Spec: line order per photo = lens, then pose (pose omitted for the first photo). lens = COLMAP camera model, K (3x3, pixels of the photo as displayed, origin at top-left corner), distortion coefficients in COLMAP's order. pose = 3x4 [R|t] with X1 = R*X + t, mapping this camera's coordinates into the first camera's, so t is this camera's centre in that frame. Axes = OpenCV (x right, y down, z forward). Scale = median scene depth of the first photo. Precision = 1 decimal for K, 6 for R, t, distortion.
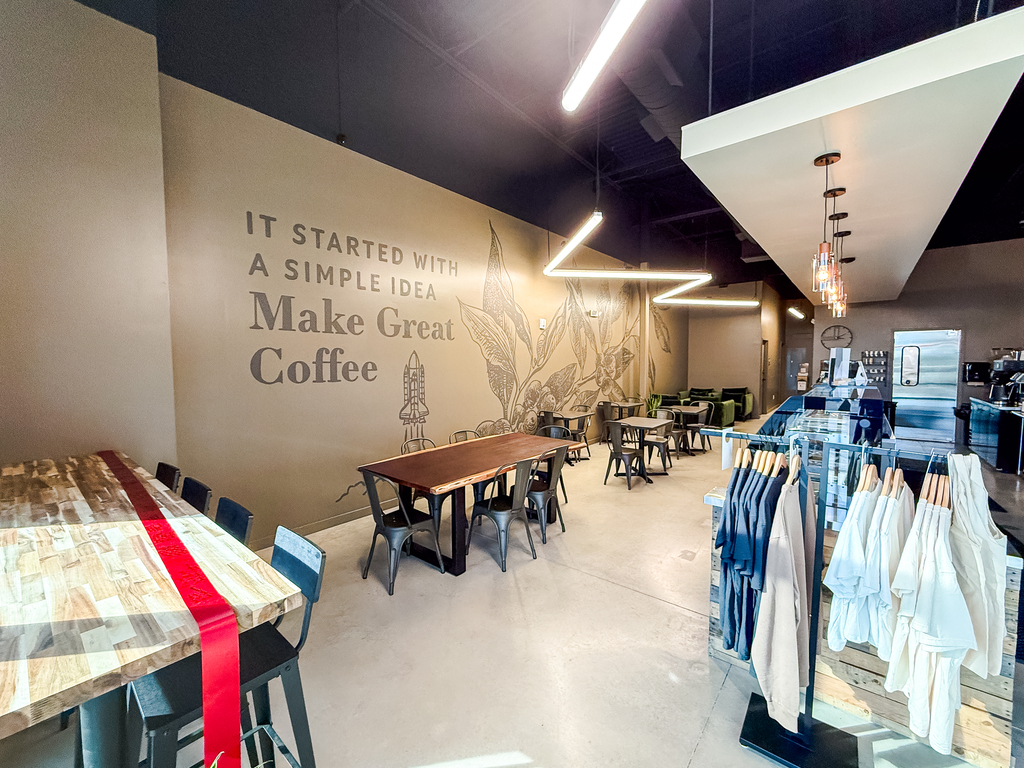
lens RADIAL K [[419.6, 0, 507.3], [0, 419.6, 386.6], [0, 0, 1]] dist [0.001258, 0.000372]
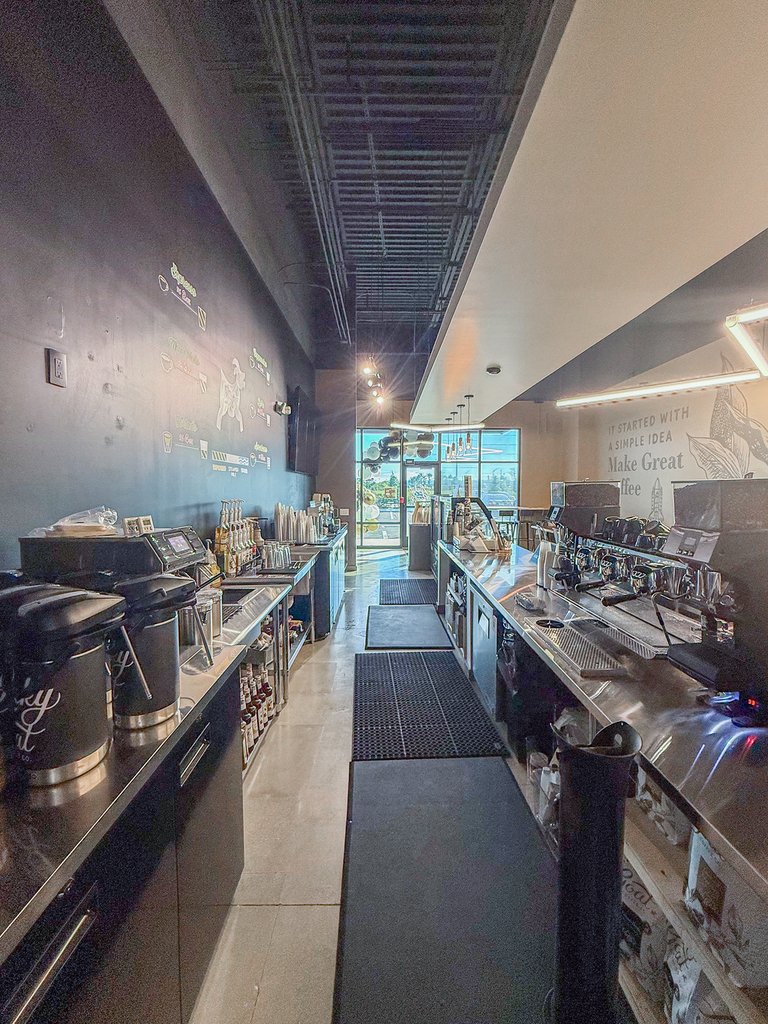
lens RADIAL K [[419.6, 0, 381.5], [0, 419.6, 511.0], [0, 0, 1]] dist [0.001258, 0.000372]
pose [[-0.764954, 0.041073, -0.642774, 1.012877], [-0.035328, 0.993787, 0.105545, -0.059233], [0.643116, 0.103445, -0.758750, 0.999713]]
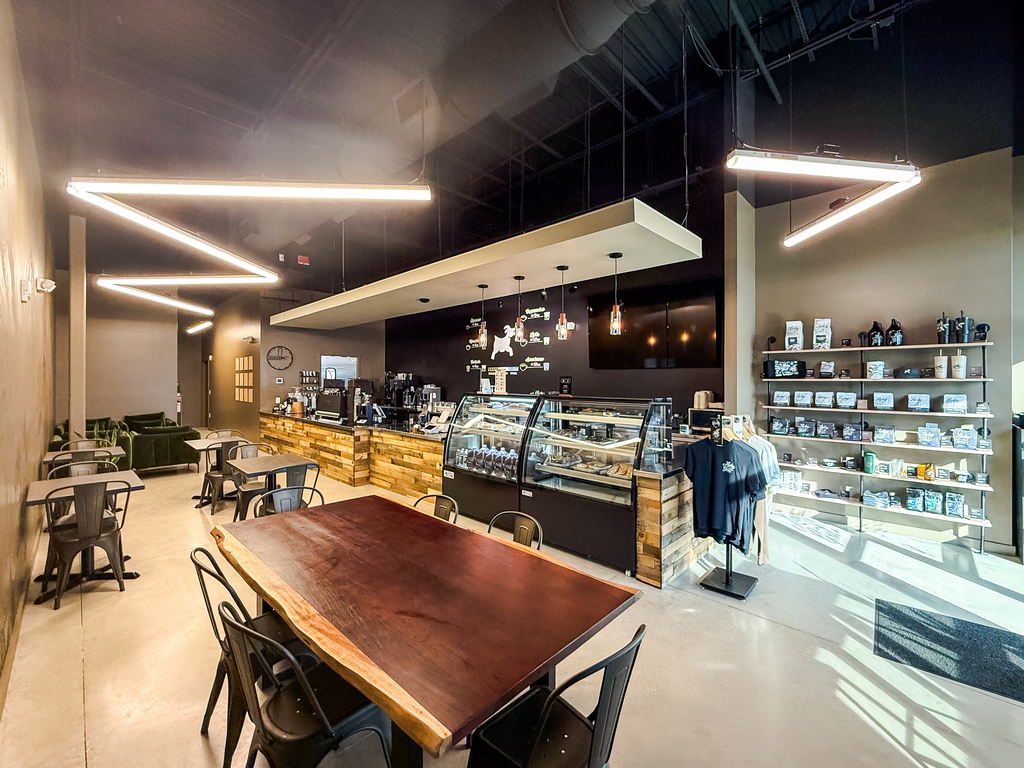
lens RADIAL K [[419.6, 0, 509.0], [0, 419.6, 380.6], [0, 0, 1]] dist [0.001258, 0.000372]
pose [[0.072065, 0.000966, 0.997399, -0.266525], [0.058239, 0.998289, -0.005175, -0.024550], [-0.995698, 0.058461, 0.071886, 0.439523]]
